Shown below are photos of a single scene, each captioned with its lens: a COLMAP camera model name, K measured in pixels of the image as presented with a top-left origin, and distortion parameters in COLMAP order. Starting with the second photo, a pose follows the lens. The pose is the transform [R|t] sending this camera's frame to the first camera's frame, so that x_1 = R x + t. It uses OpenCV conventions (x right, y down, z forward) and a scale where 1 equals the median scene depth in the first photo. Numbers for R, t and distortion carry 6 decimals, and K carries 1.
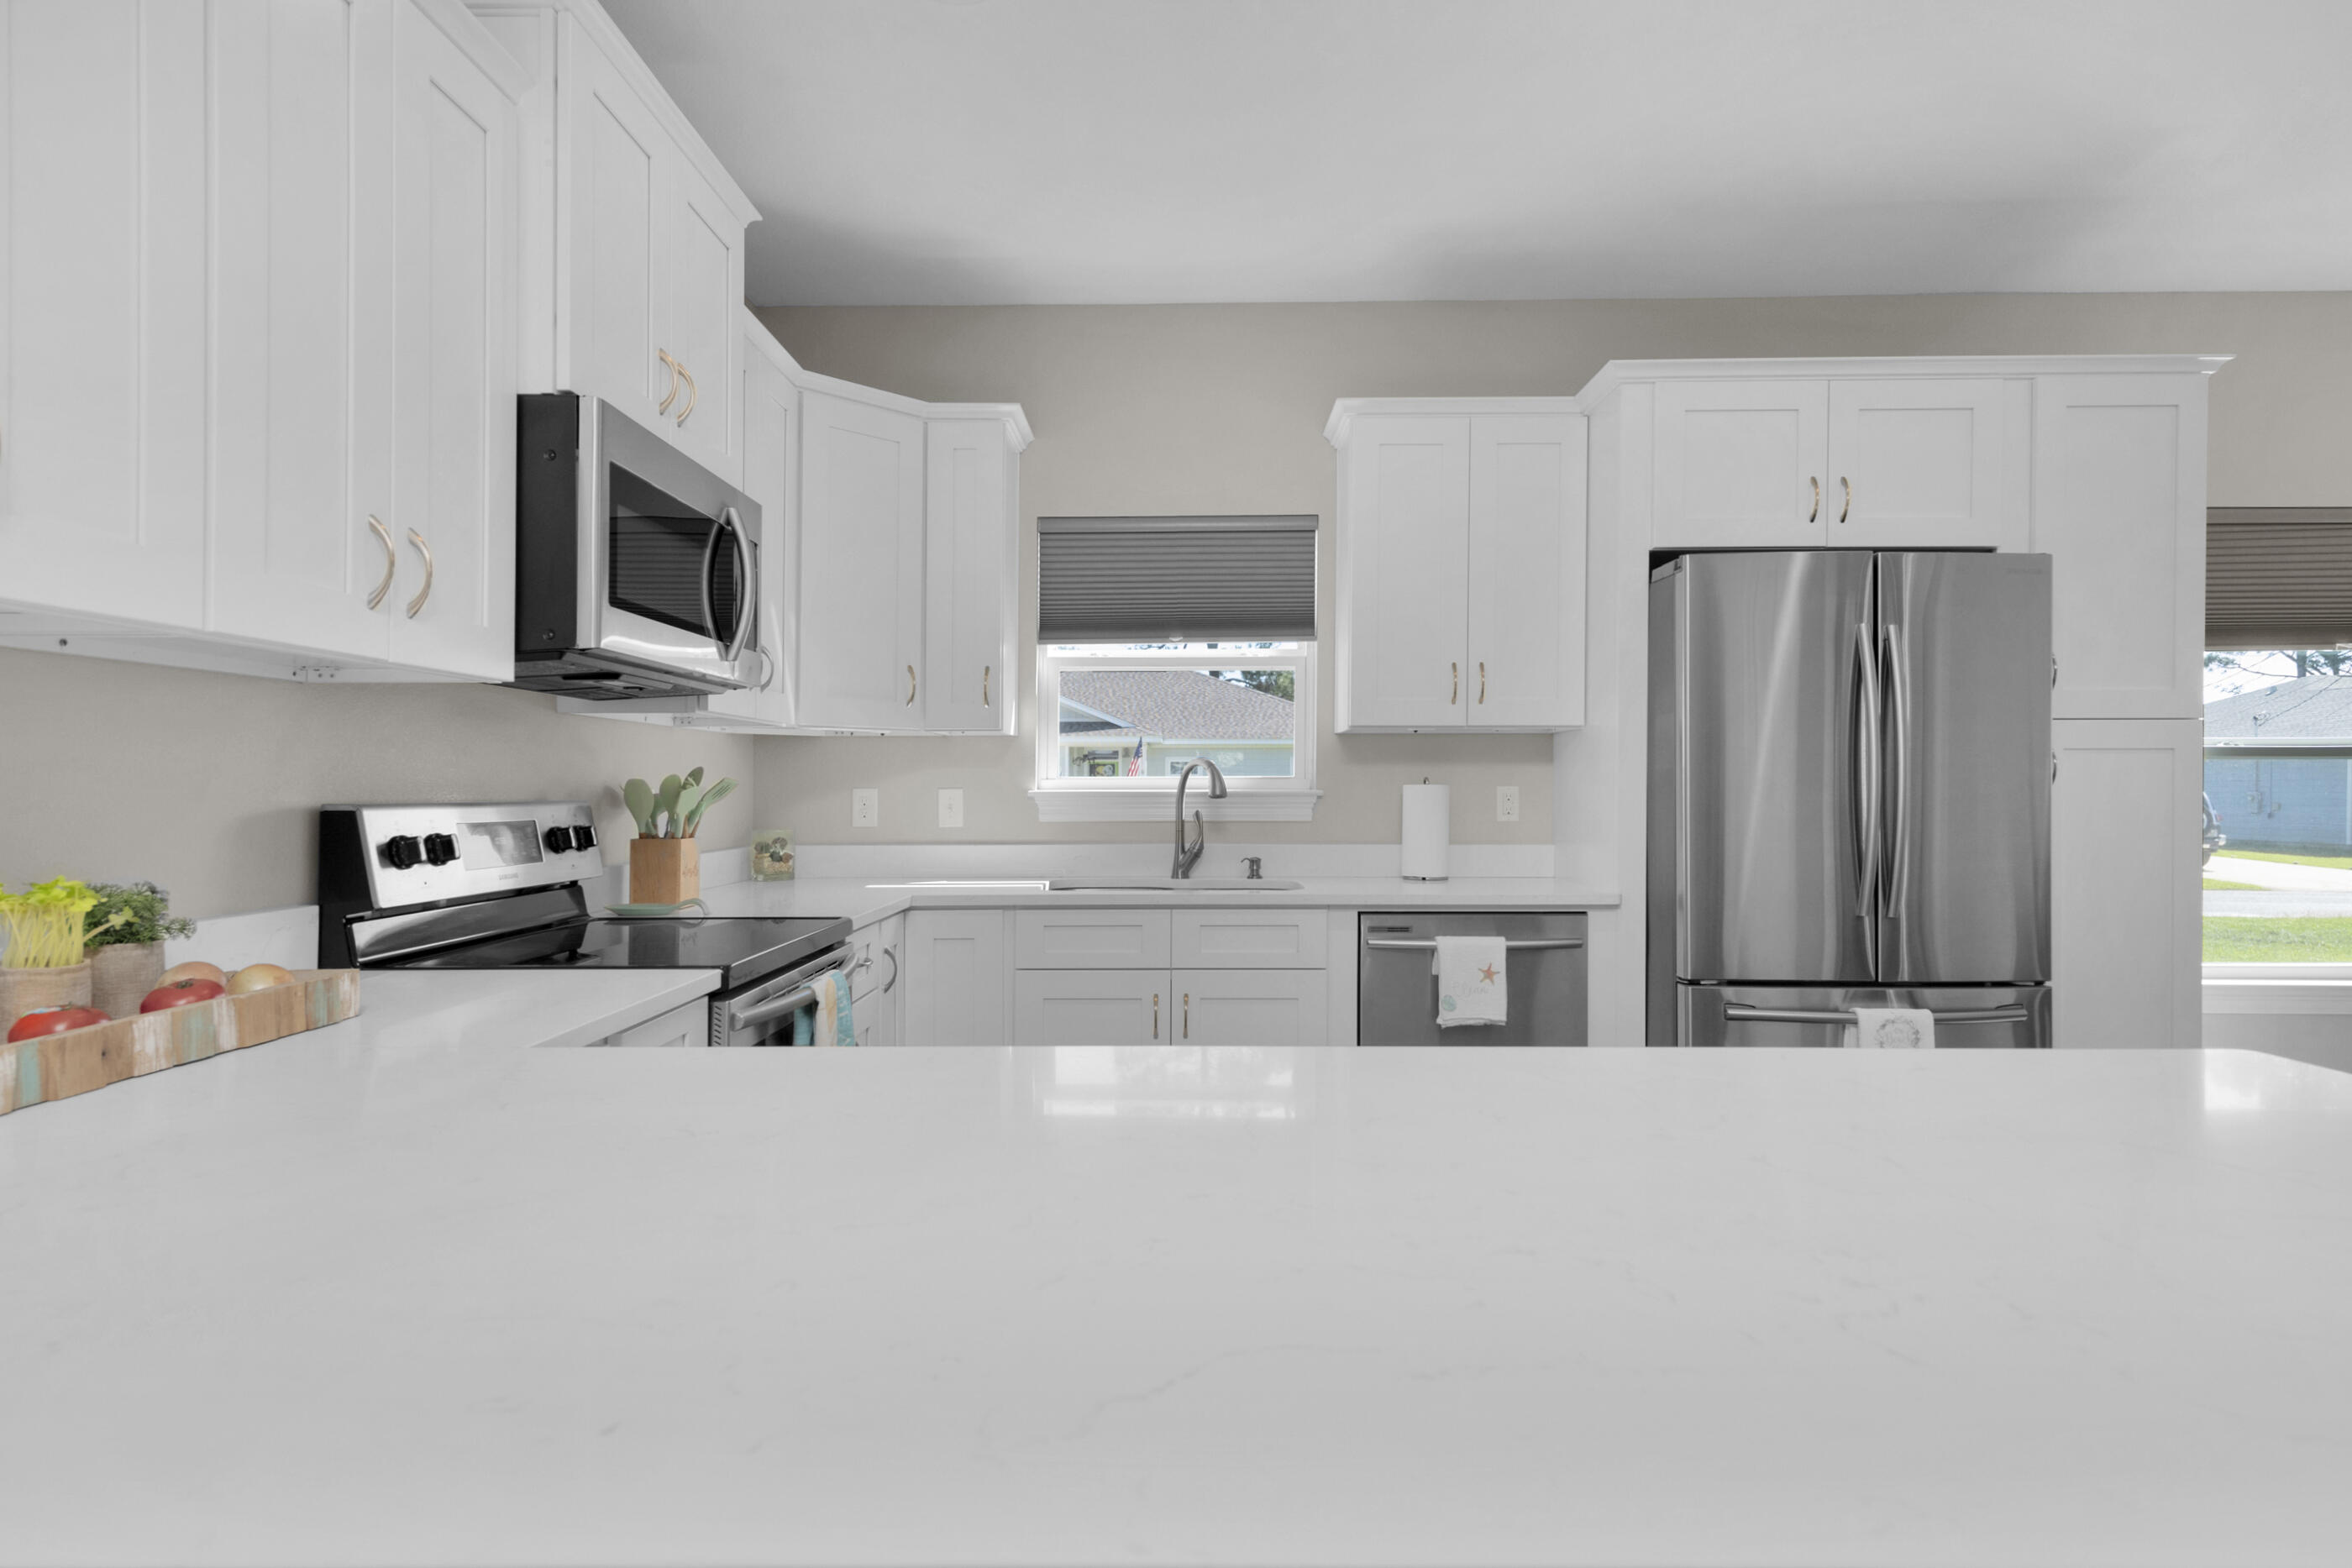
lens RADIAL K [[1231.4, 0, 1168.4], [0, 1231.4, 798.1], [0, 0, 1]] dist [0.004308, 0.000185]
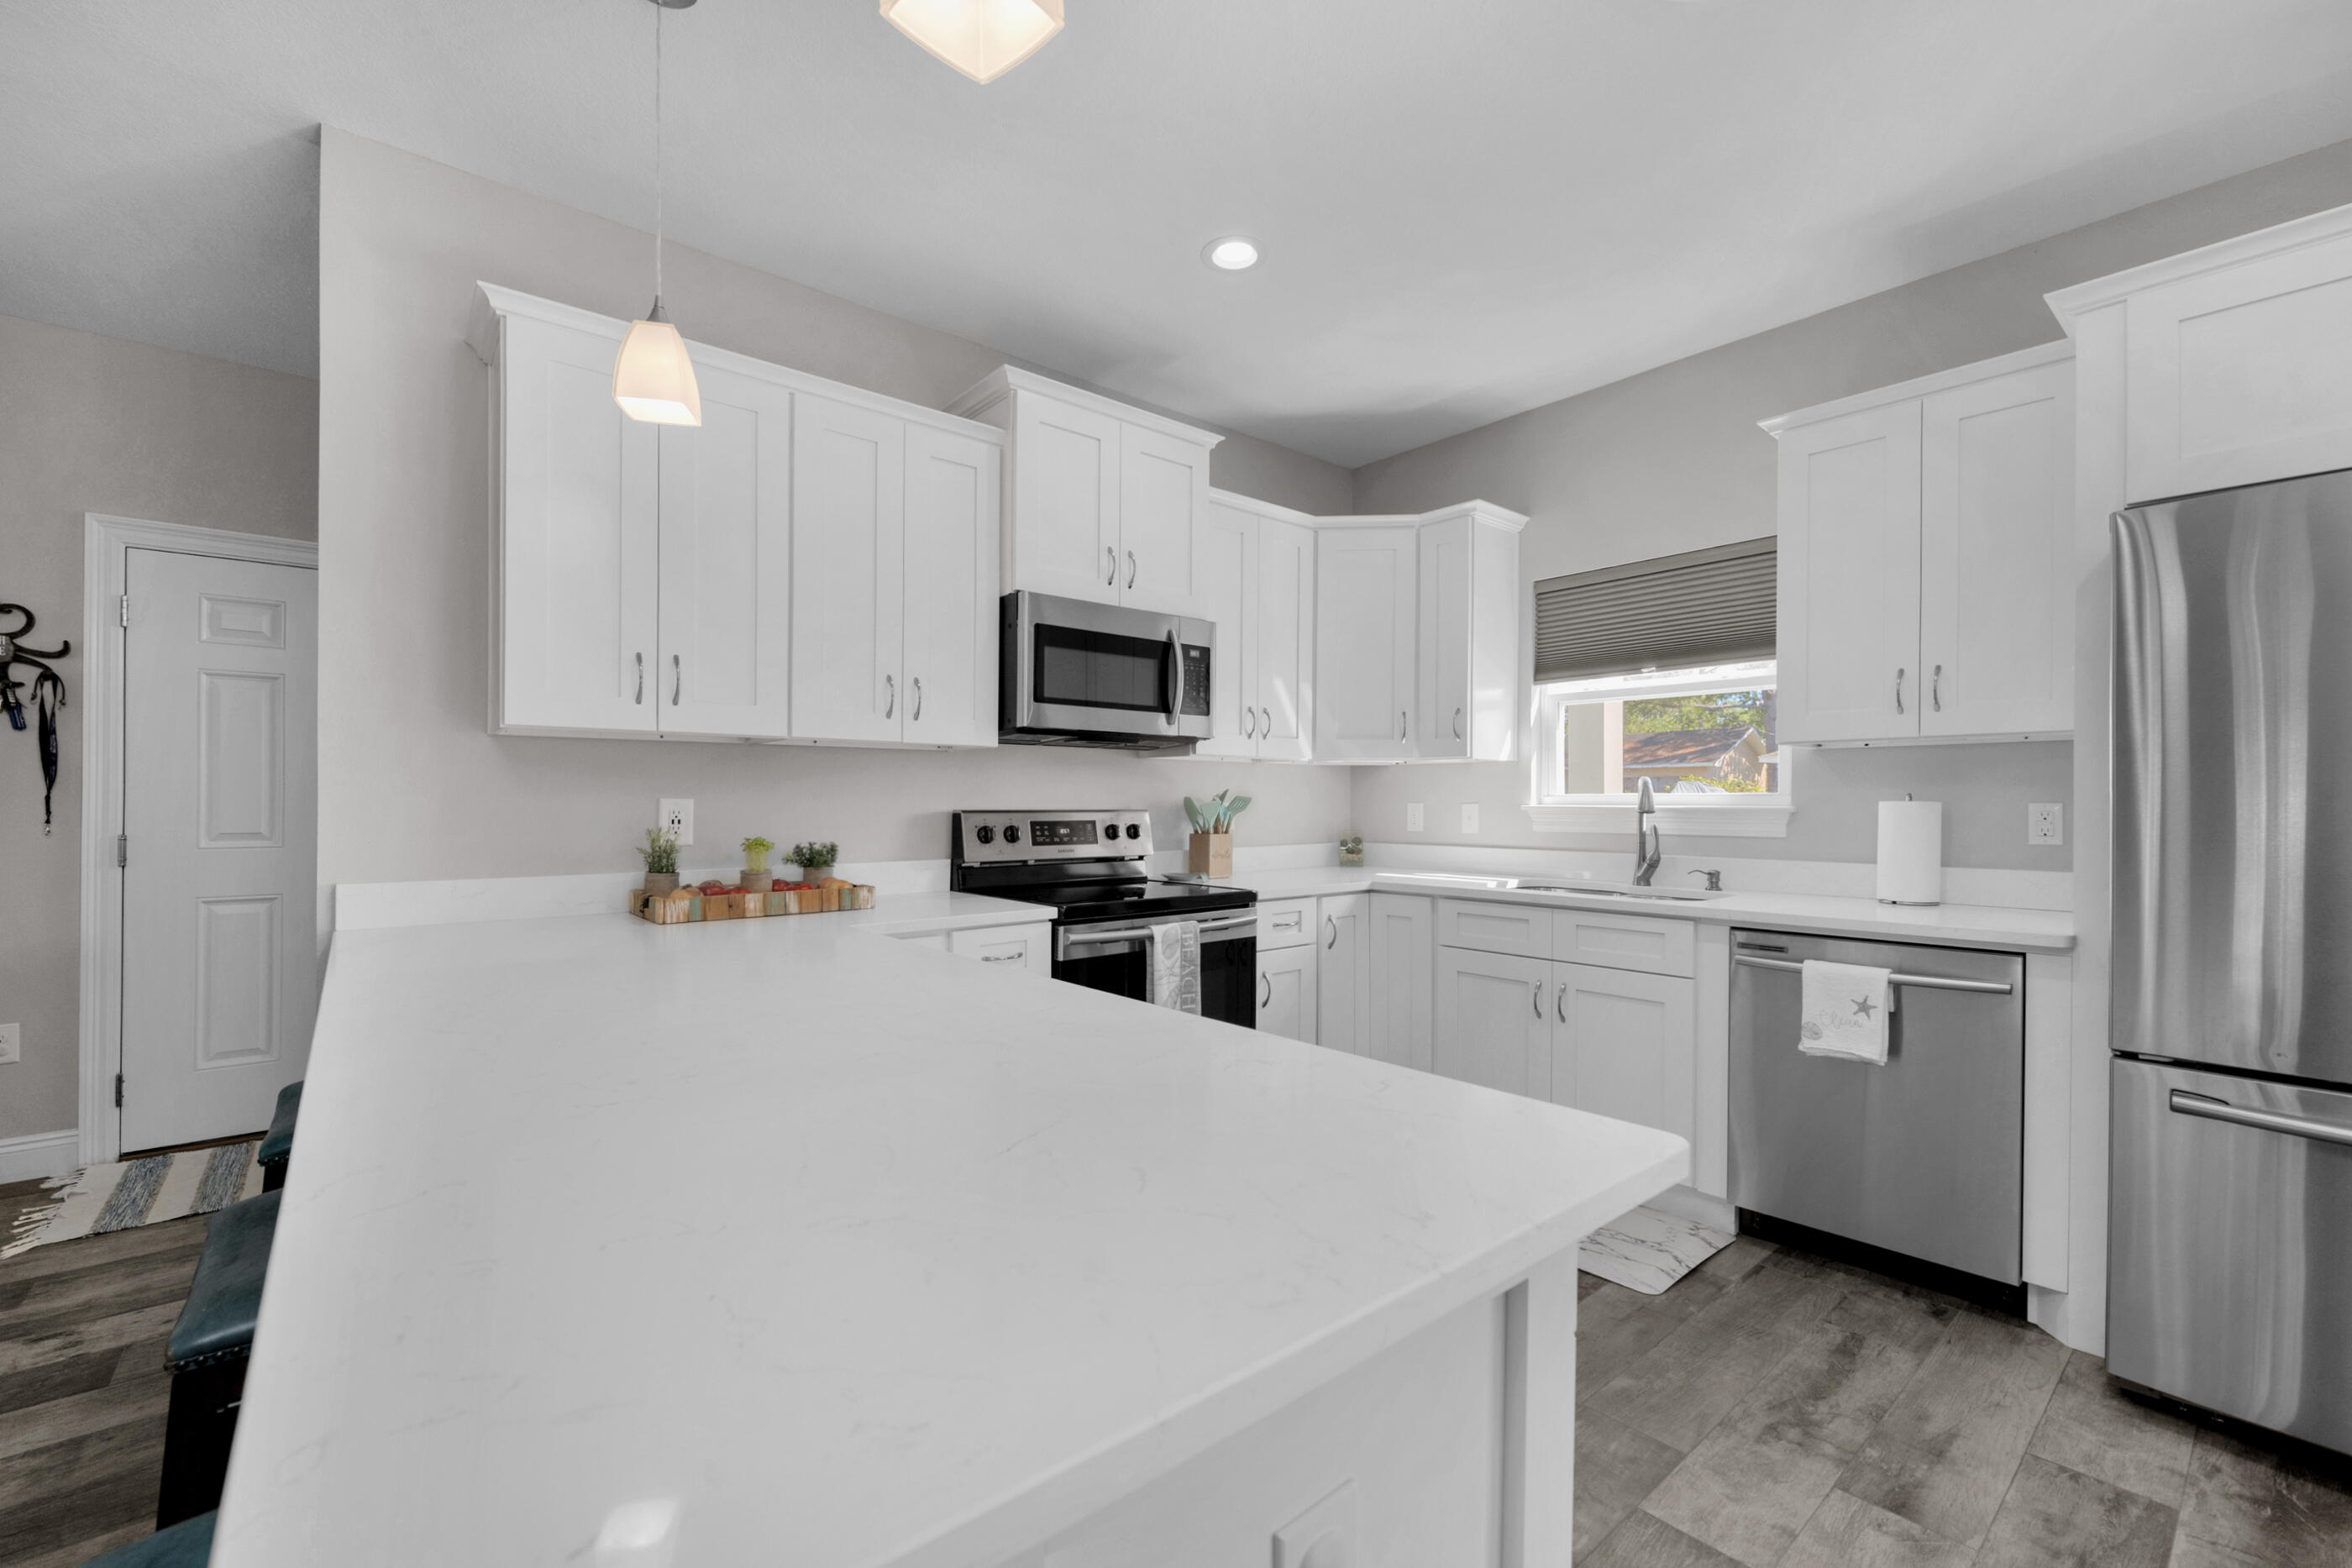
lens RADIAL K [[968.3, 0, 1198.7], [0, 968.3, 790.4], [0, 0, 1]] dist [-0.000539, -0.000283]
pose [[0.662424, -0.006901, -0.749098, 0.424027], [-0.008500, 0.999824, -0.016727, -0.002559], [0.749081, 0.017448, 0.662248, 0.129455]]
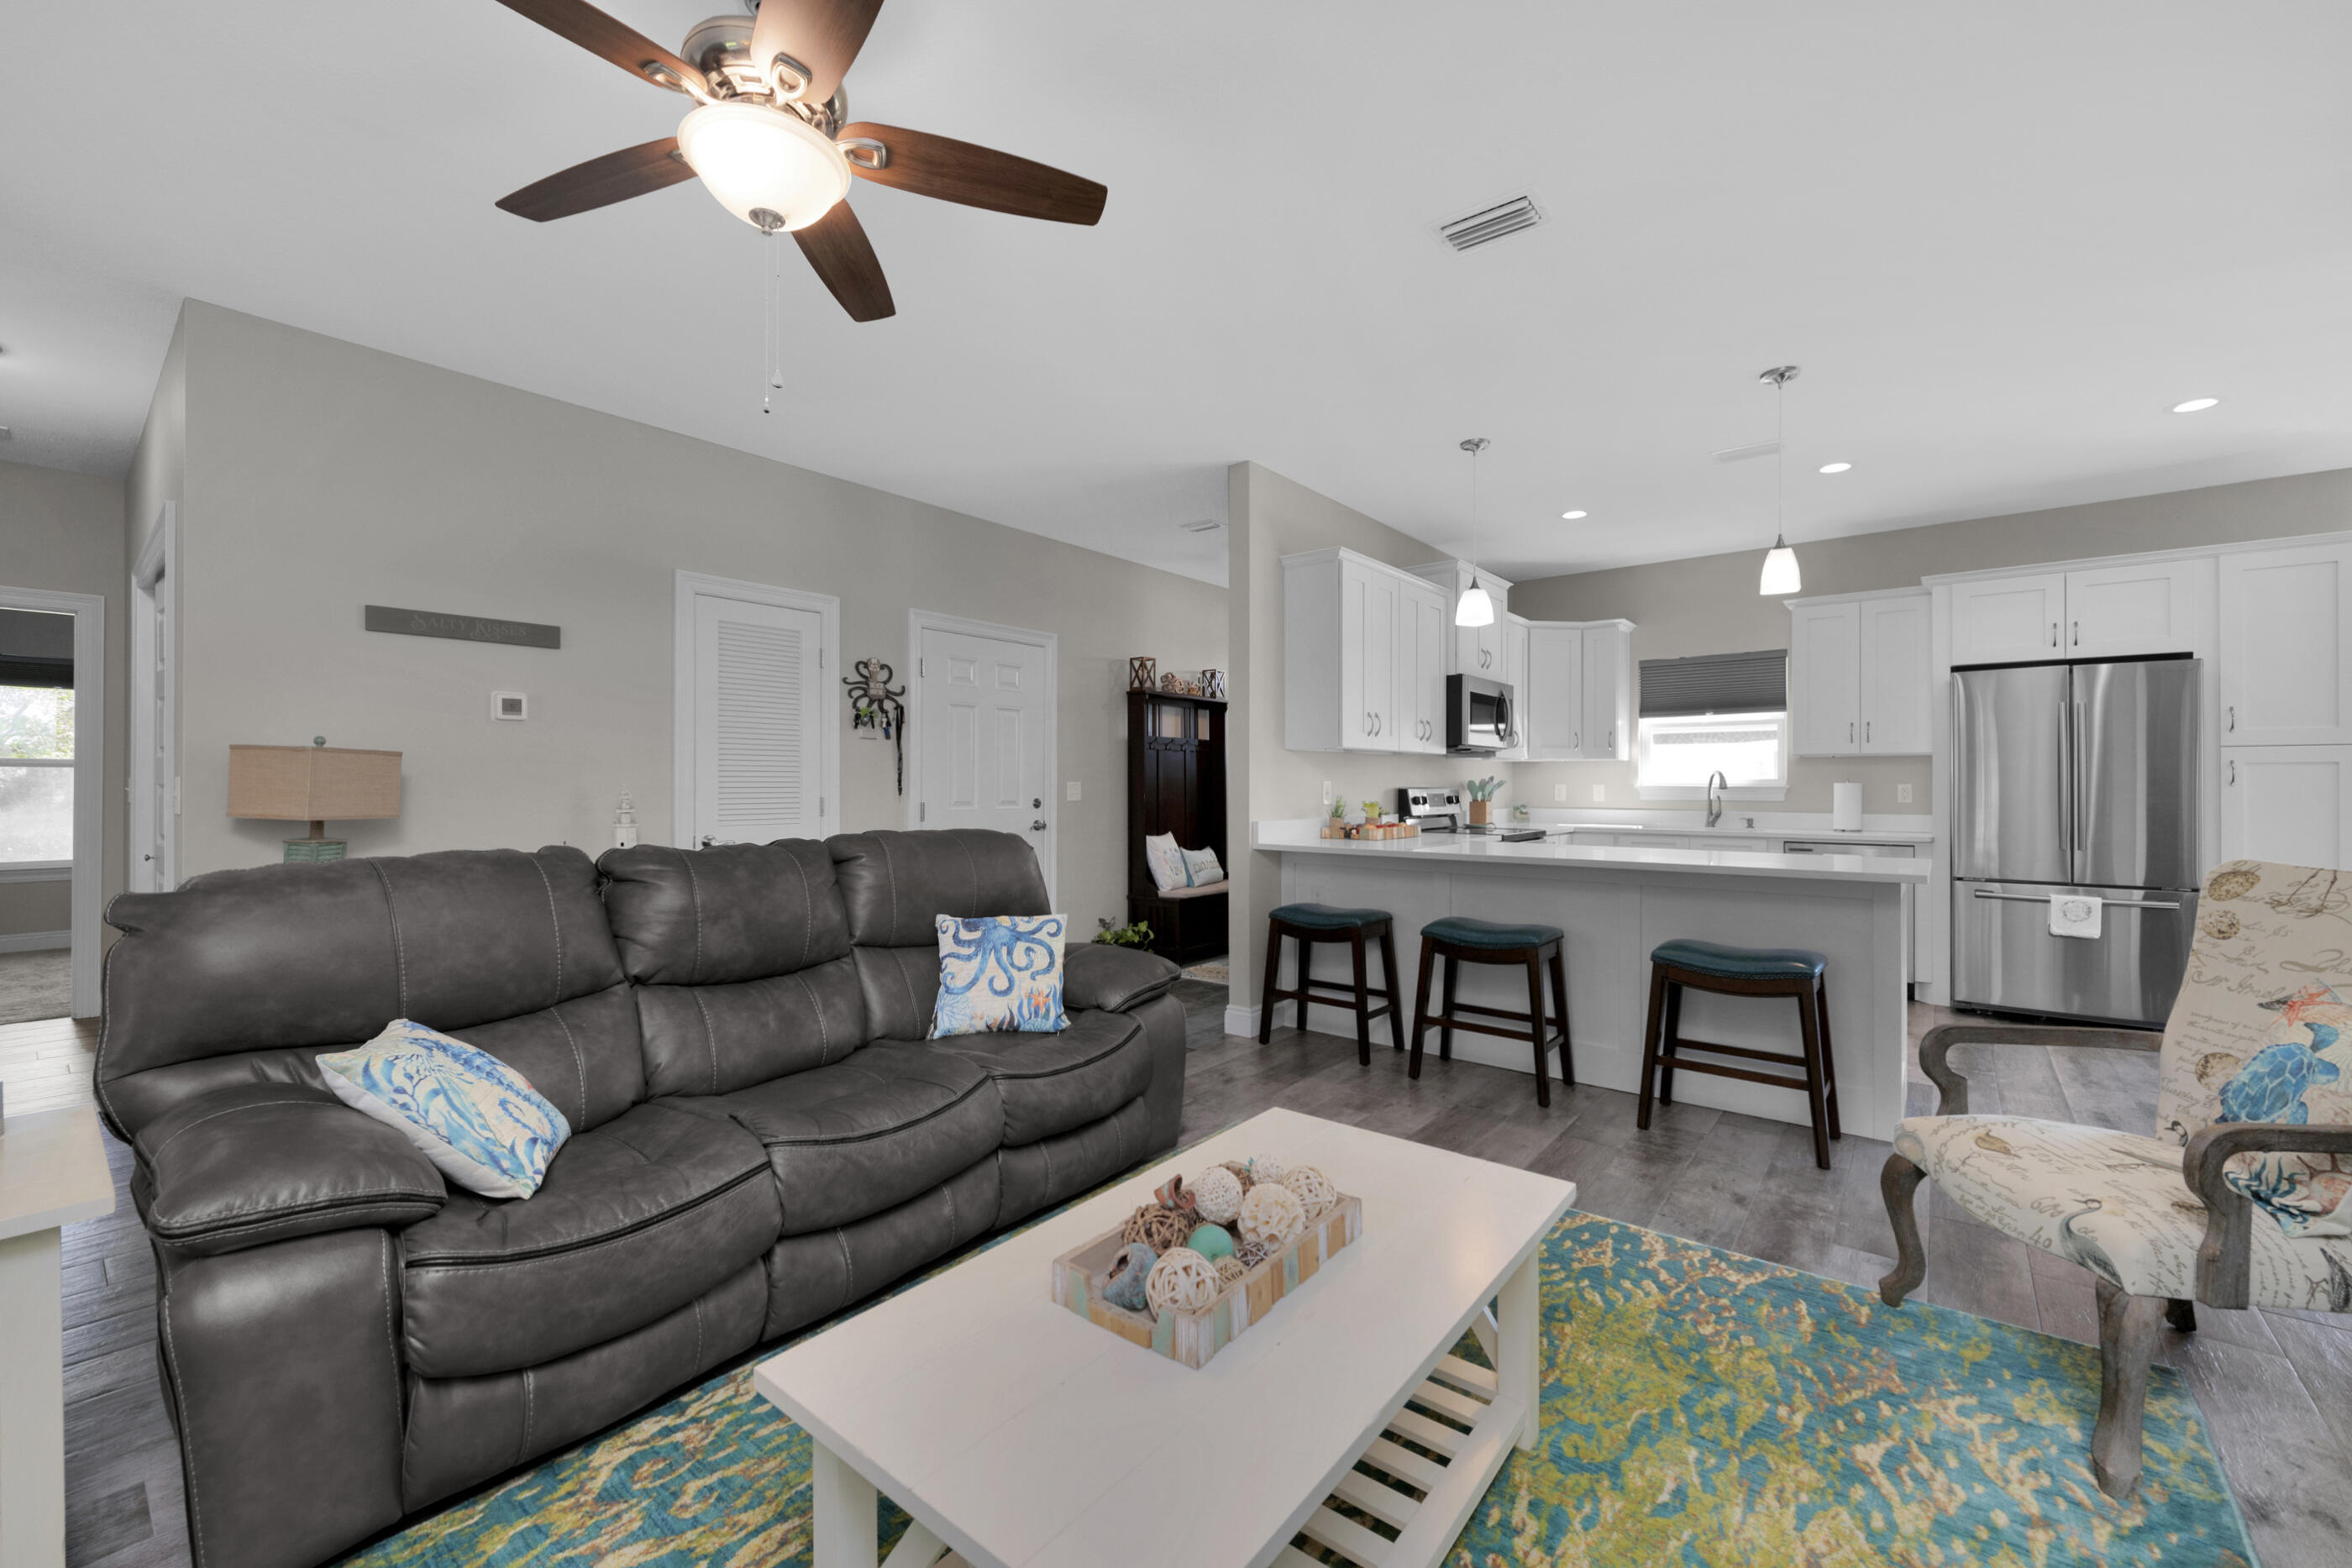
lens RADIAL K [[940.6, 0, 1207.1], [0, 940.6, 785.7], [0, 0, 1]] dist [-0.000004, -0.000001]
pose [[0.799929, 0.003671, -0.600084, 0.309353], [-0.008297, 0.999953, -0.004944, 0.009671], [0.600038, 0.008934, 0.799922, -0.884910]]
